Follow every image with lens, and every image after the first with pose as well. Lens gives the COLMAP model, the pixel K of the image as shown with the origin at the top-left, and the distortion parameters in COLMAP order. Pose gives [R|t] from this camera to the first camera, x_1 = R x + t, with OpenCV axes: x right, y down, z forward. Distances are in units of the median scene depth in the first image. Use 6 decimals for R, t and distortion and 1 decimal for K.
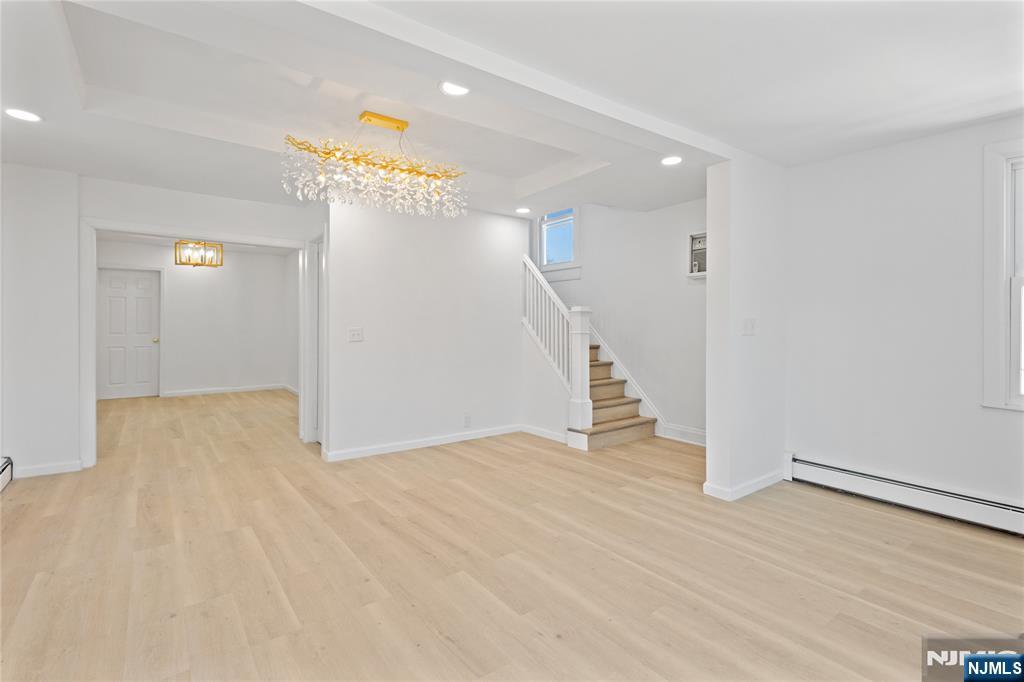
lens RADIAL K [[480.2, 0, 510.2], [0, 480.2, 335.7], [0, 0, 1]] dist [0.012887, -0.004922]
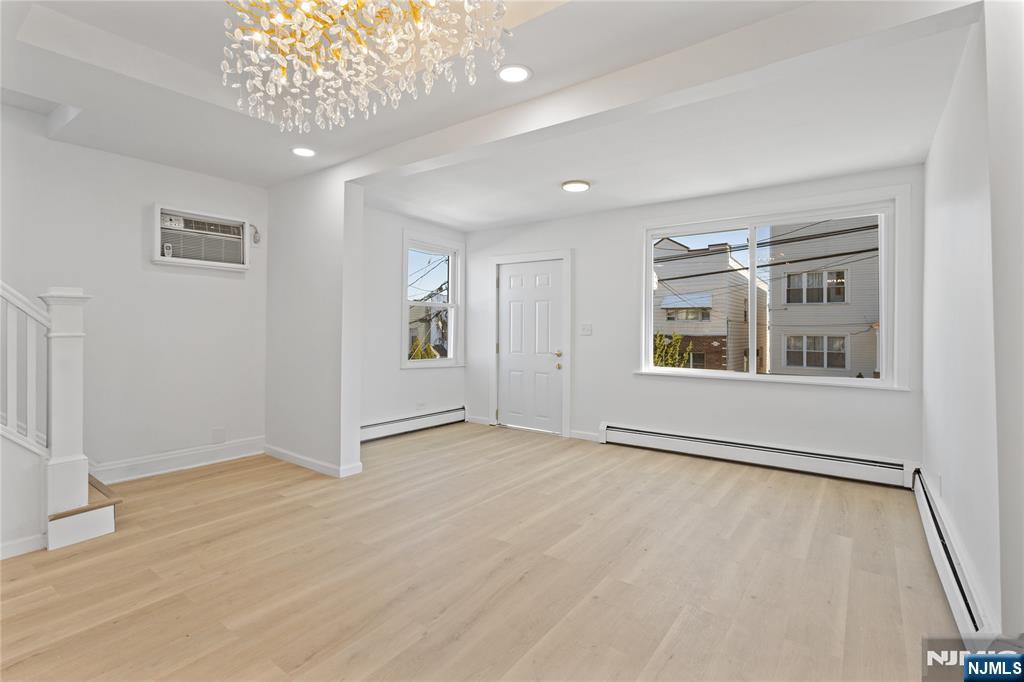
lens RADIAL K [[480.2, 0, 513.5], [0, 480.2, 331.6], [0, 0, 1]] dist [0.012887, -0.004922]
pose [[-0.297328, -0.010536, 0.954717, -1.105561], [0.011910, 0.999820, 0.014743, -0.024188], [-0.954701, 0.015754, -0.297149, 1.381531]]
